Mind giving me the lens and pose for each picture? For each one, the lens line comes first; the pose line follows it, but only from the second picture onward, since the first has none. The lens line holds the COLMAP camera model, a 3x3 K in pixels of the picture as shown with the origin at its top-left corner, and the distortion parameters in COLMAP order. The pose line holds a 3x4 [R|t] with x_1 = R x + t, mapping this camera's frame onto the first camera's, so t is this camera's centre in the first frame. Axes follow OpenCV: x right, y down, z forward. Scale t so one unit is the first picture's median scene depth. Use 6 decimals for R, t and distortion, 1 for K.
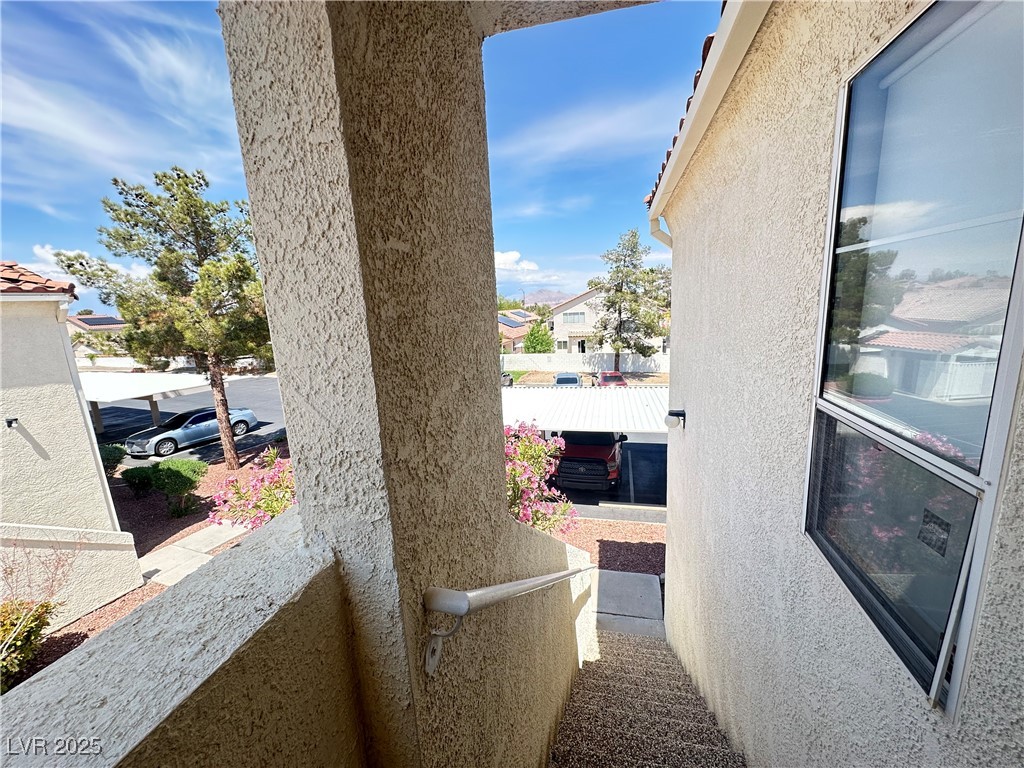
lens RADIAL K [[410.3, 0, 511.5], [0, 410.3, 385.5], [0, 0, 1]] dist [-0.002863, 0.000437]
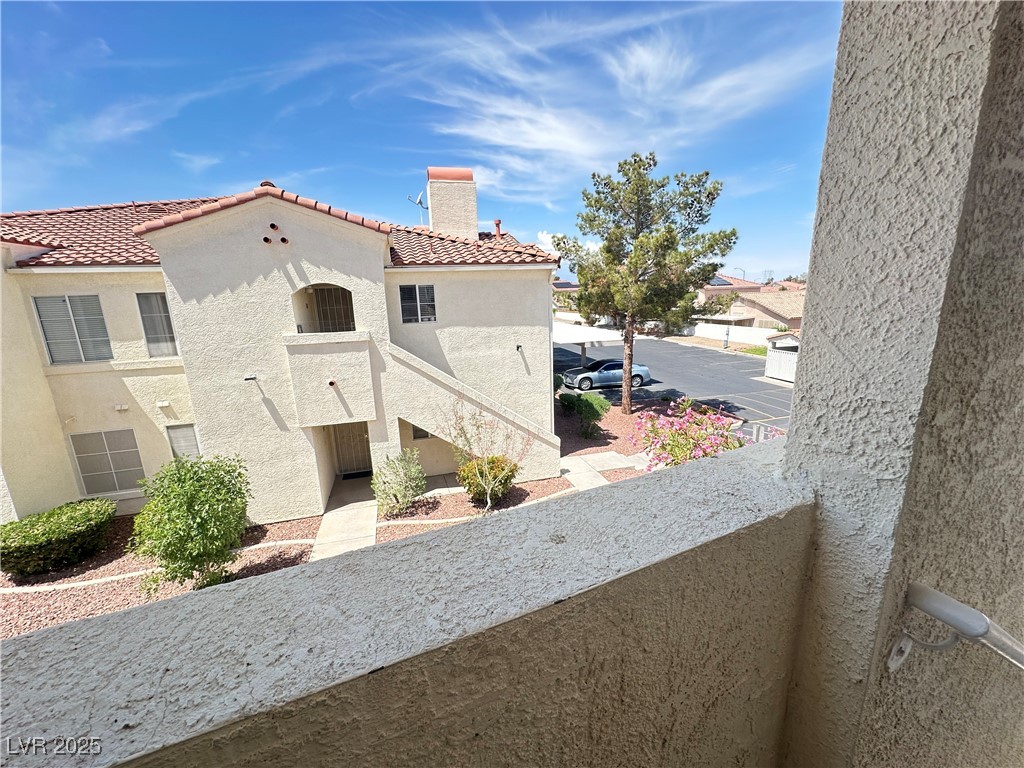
lens RADIAL K [[408.5, 0, 512.4], [0, 408.5, 385.1], [0, 0, 1]] dist [-0.001588, 0.000219]
pose [[0.617394, 0.206762, -0.758996, -0.196355], [-0.149694, 0.978090, 0.144680, 0.114294], [0.772280, 0.024292, 0.634817, -0.252688]]
